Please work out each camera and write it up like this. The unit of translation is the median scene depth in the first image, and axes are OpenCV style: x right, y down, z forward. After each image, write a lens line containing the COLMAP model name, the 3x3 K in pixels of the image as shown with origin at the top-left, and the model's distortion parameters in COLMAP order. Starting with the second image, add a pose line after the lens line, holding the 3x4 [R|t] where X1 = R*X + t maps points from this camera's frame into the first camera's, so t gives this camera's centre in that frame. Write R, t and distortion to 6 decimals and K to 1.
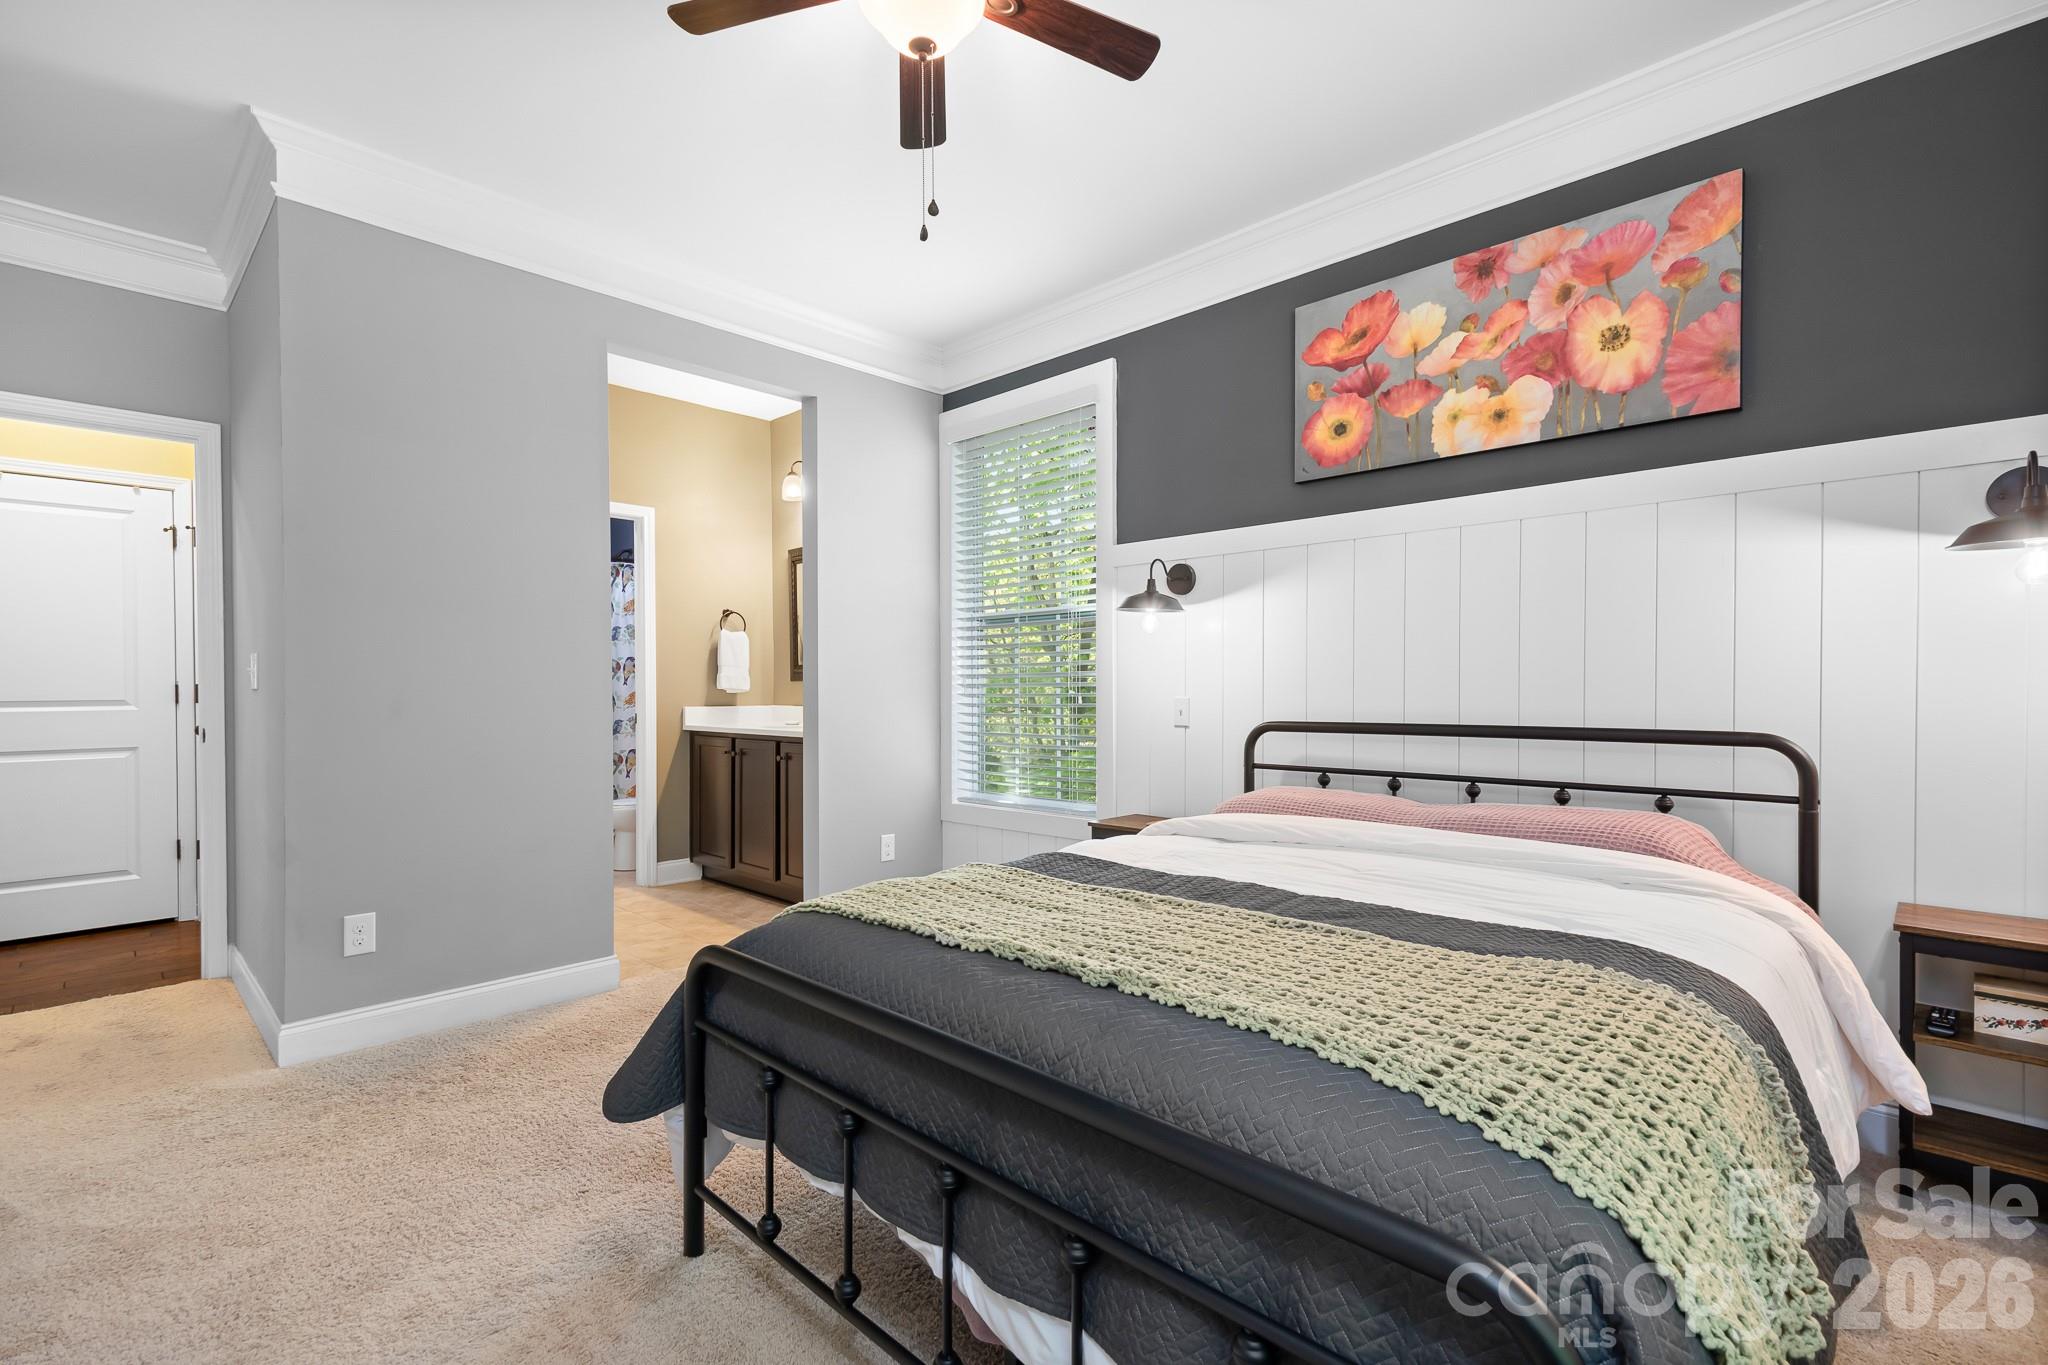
lens RADIAL K [[908.1, 0, 1023.8], [0, 908.1, 691.0], [0, 0, 1]] dist [0.017700, -0.000432]
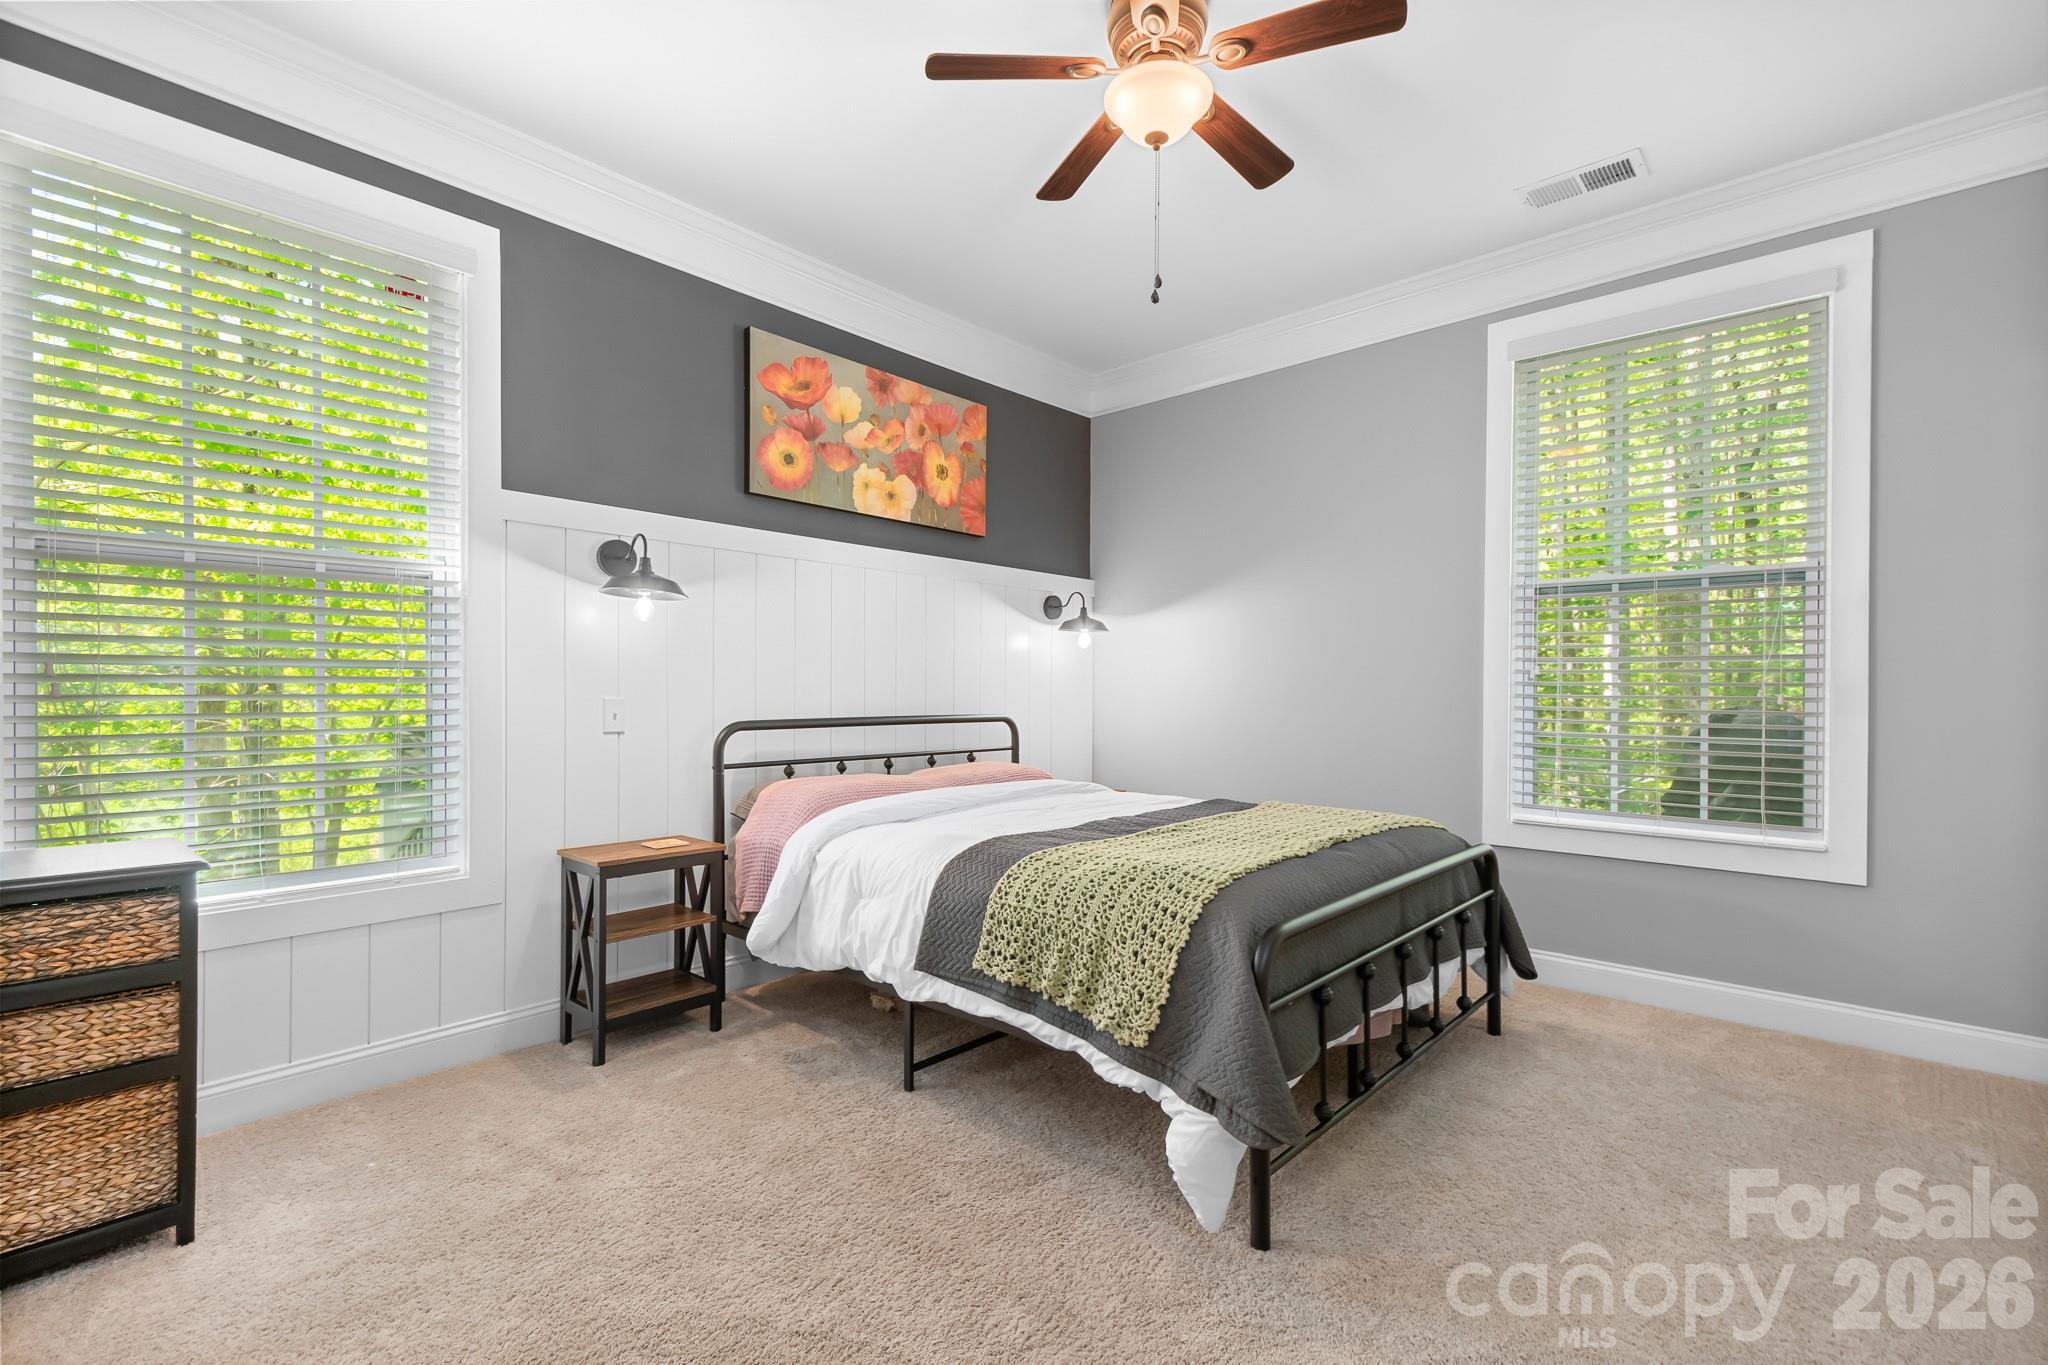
lens RADIAL K [[908.1, 0, 1023.1], [0, 908.1, 694.0], [0, 0, 1]] dist [0.017700, -0.000432]
pose [[-0.023607, -0.000695, 0.999721, -0.798713], [-0.000247, 1.000000, 0.000689, 0.002117], [-0.999721, -0.000231, -0.023607, 0.750688]]
